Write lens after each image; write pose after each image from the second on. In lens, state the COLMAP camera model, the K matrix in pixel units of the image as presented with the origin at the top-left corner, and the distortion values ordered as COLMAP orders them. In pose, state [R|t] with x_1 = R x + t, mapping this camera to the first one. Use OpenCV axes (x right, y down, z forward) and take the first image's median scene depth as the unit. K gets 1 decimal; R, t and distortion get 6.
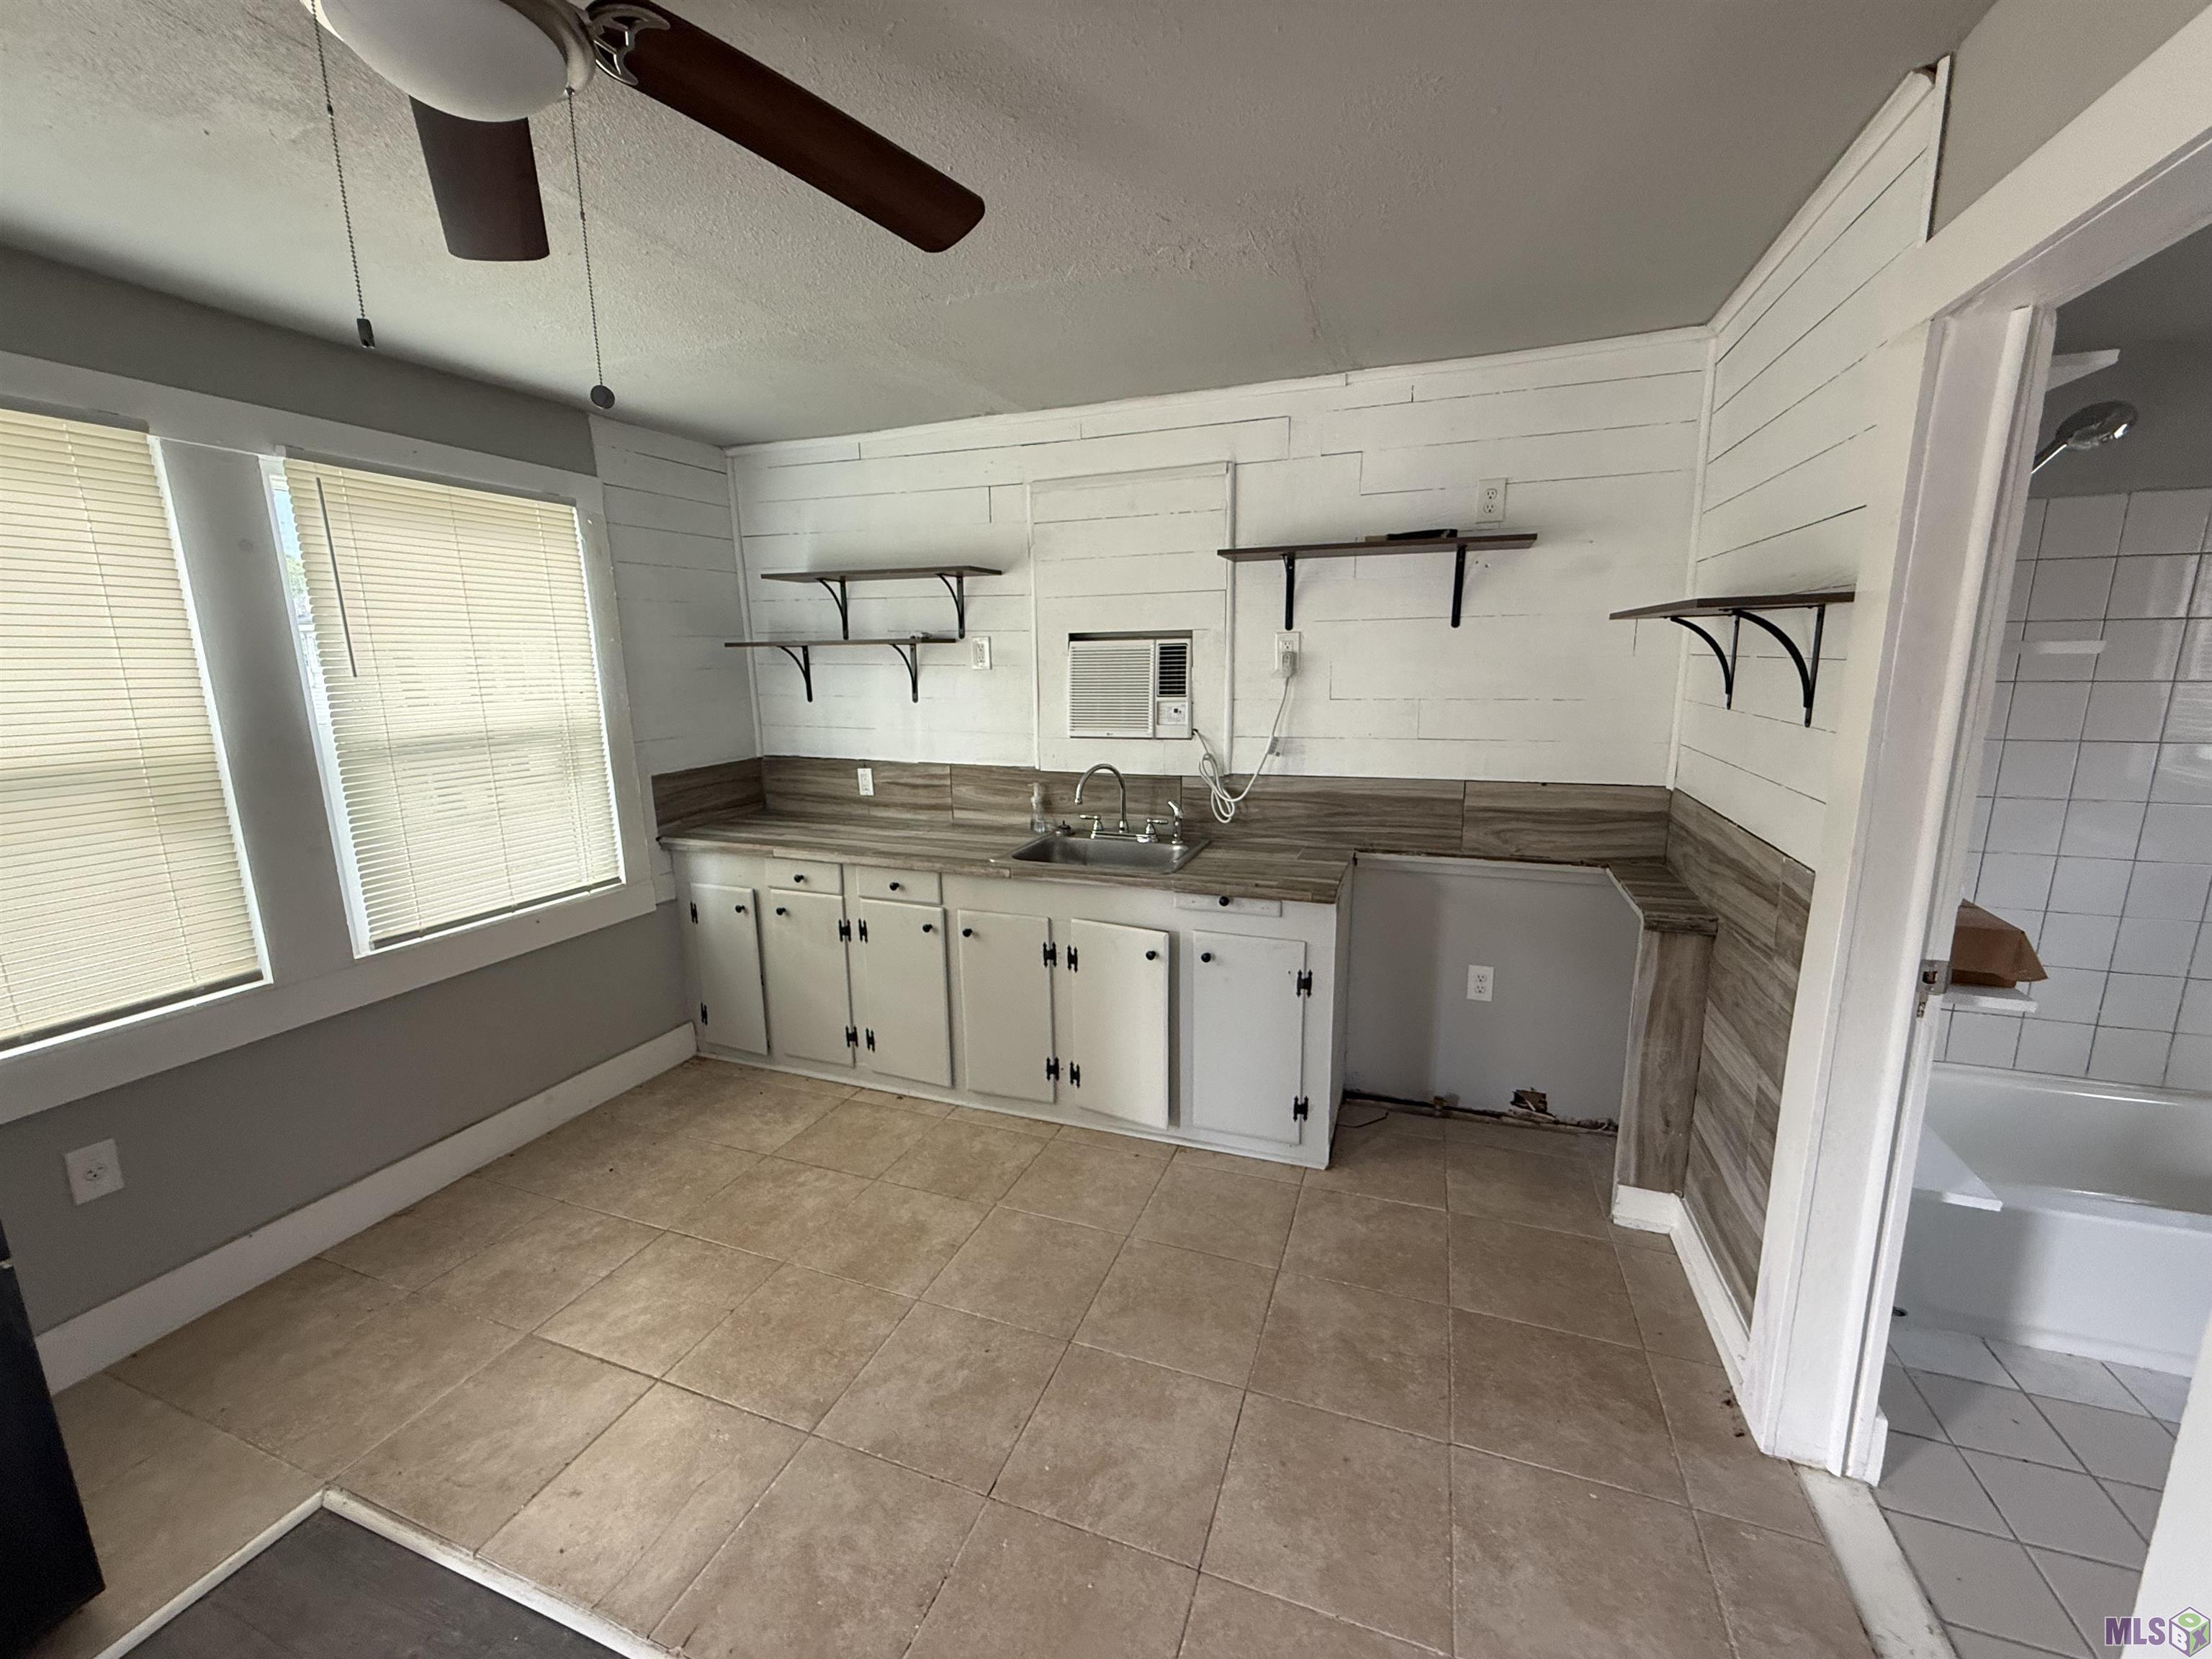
lens RADIAL K [[887.5, 0, 1102.5], [0, 887.5, 830.8], [0, 0, 1]] dist [0.011077, 0.000128]
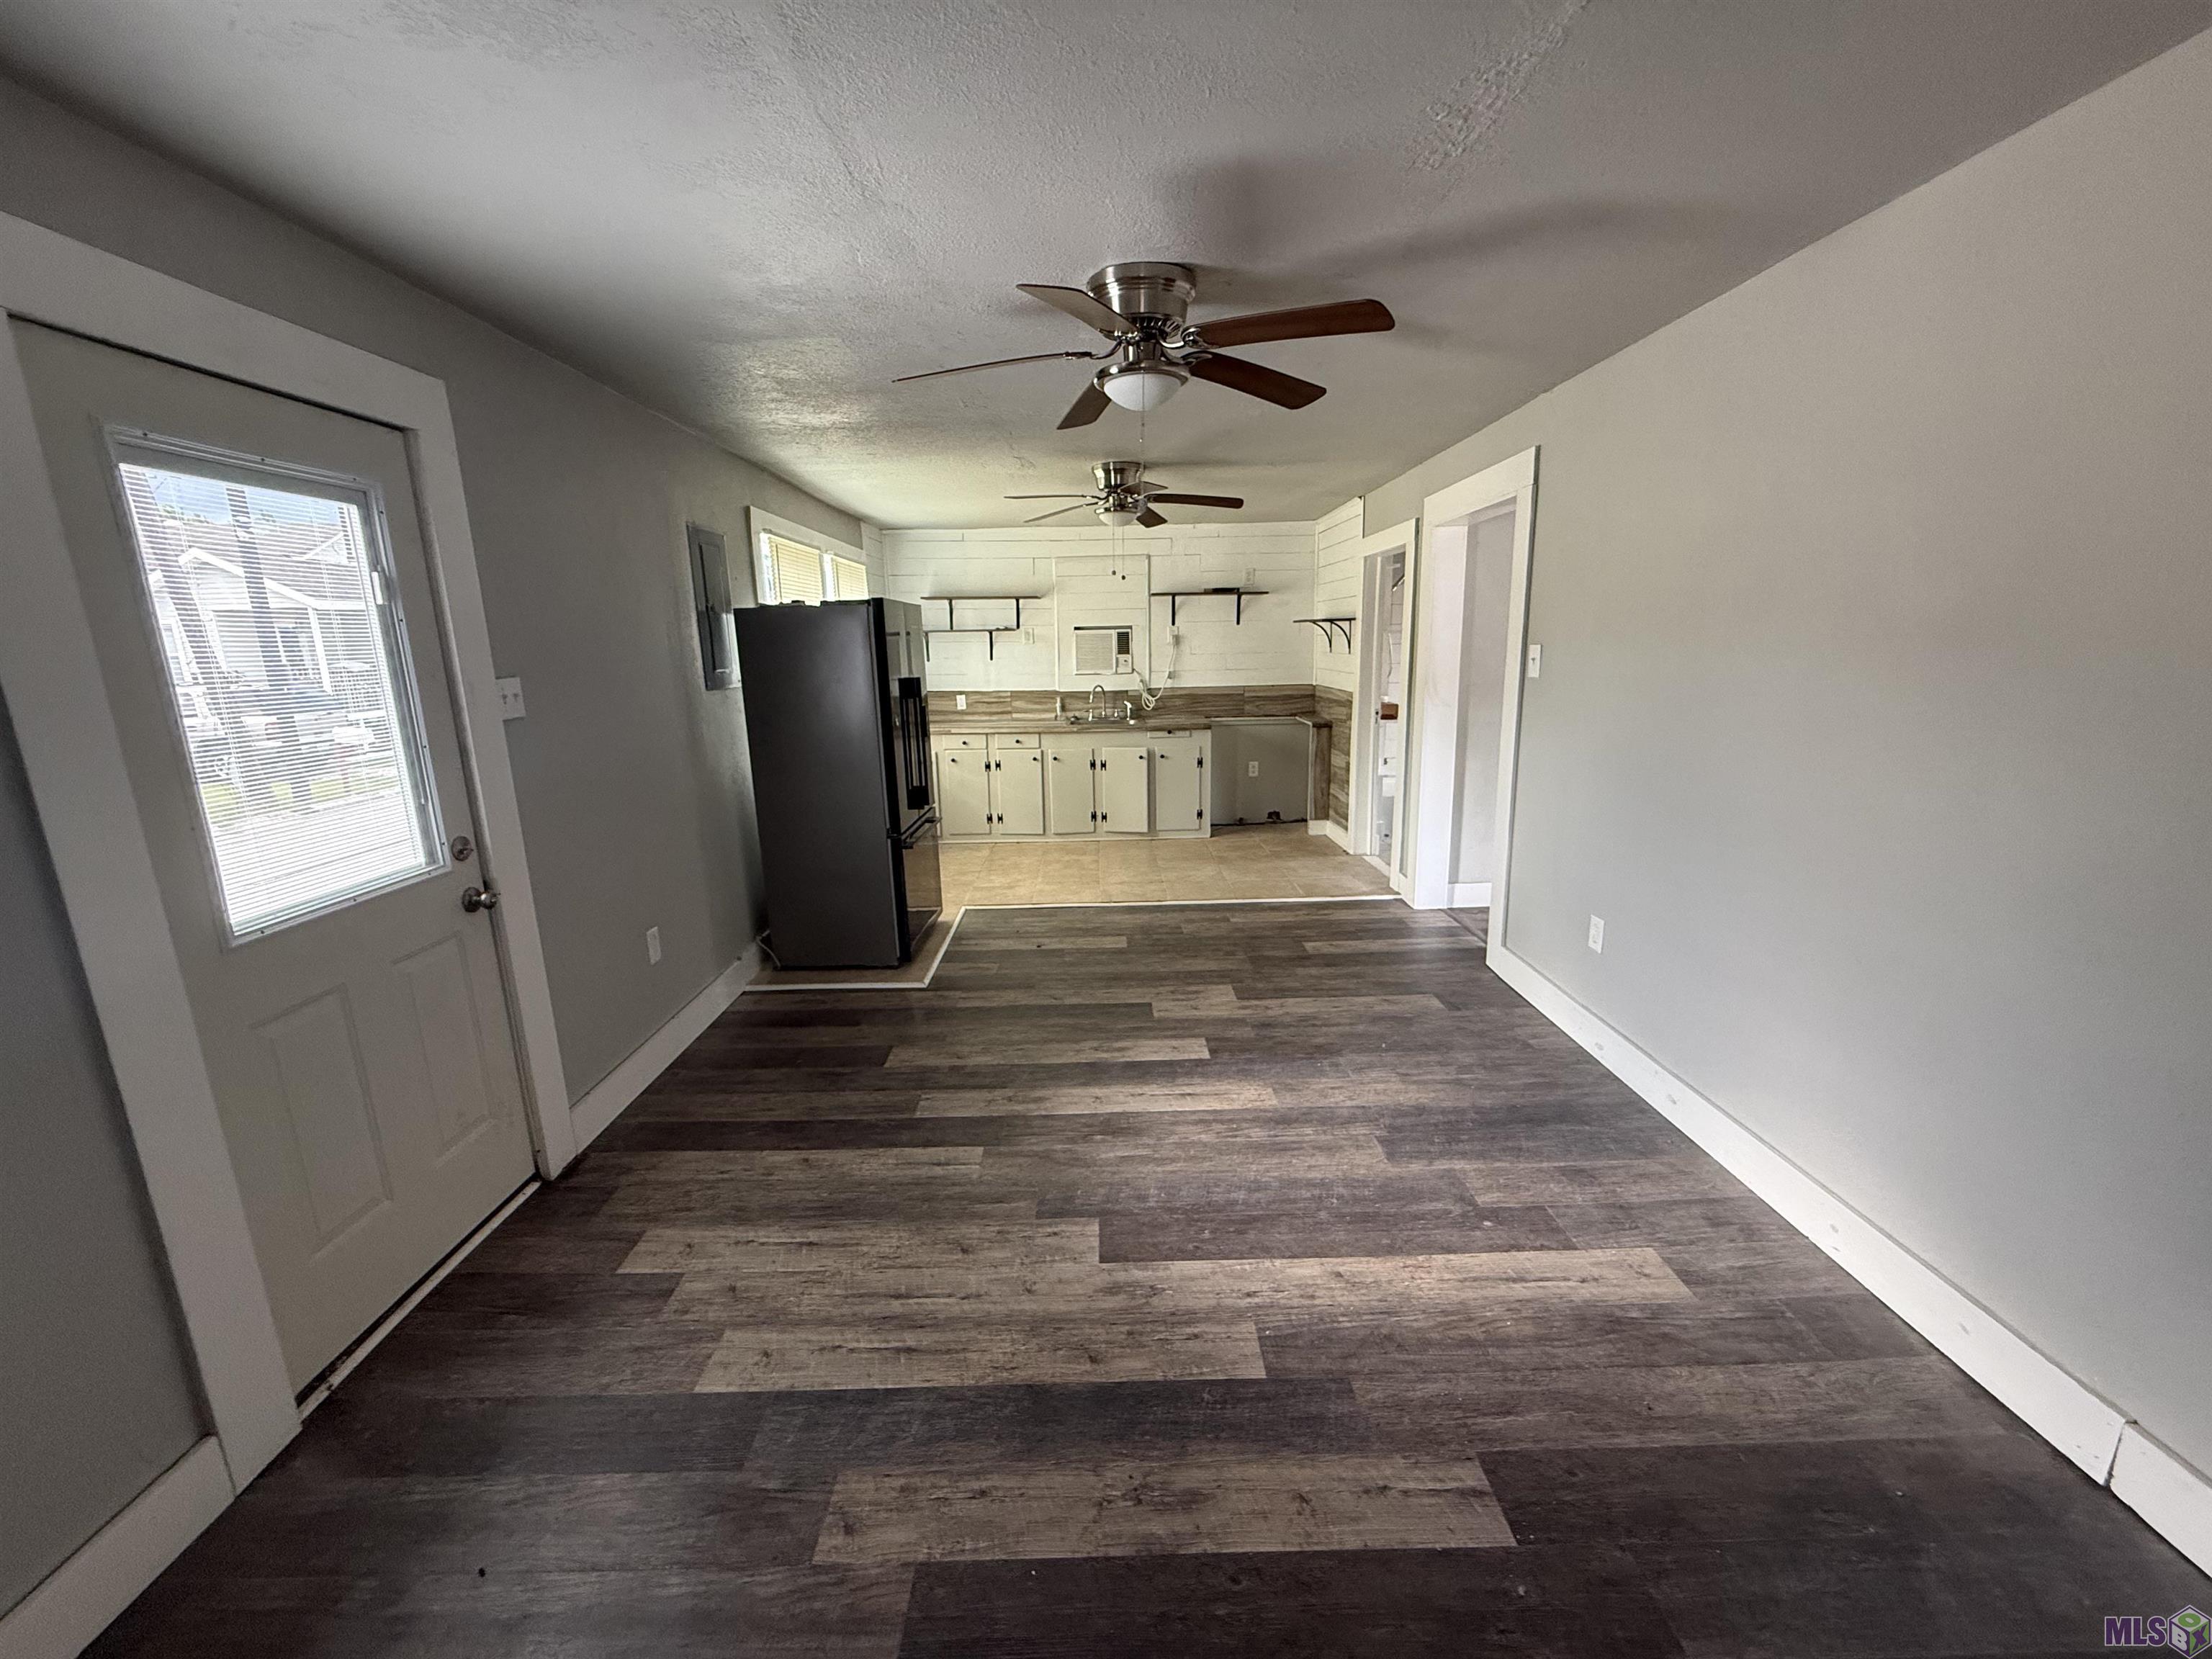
lens RADIAL K [[887.5, 0, 1109.4], [0, 887.5, 833.2], [0, 0, 1]] dist [0.011077, 0.000128]
pose [[0.932441, -0.080288, 0.352289, -0.805139], [0.074822, 0.996771, 0.029128, 0.238550], [-0.353490, -0.000801, 0.935438, -1.130216]]
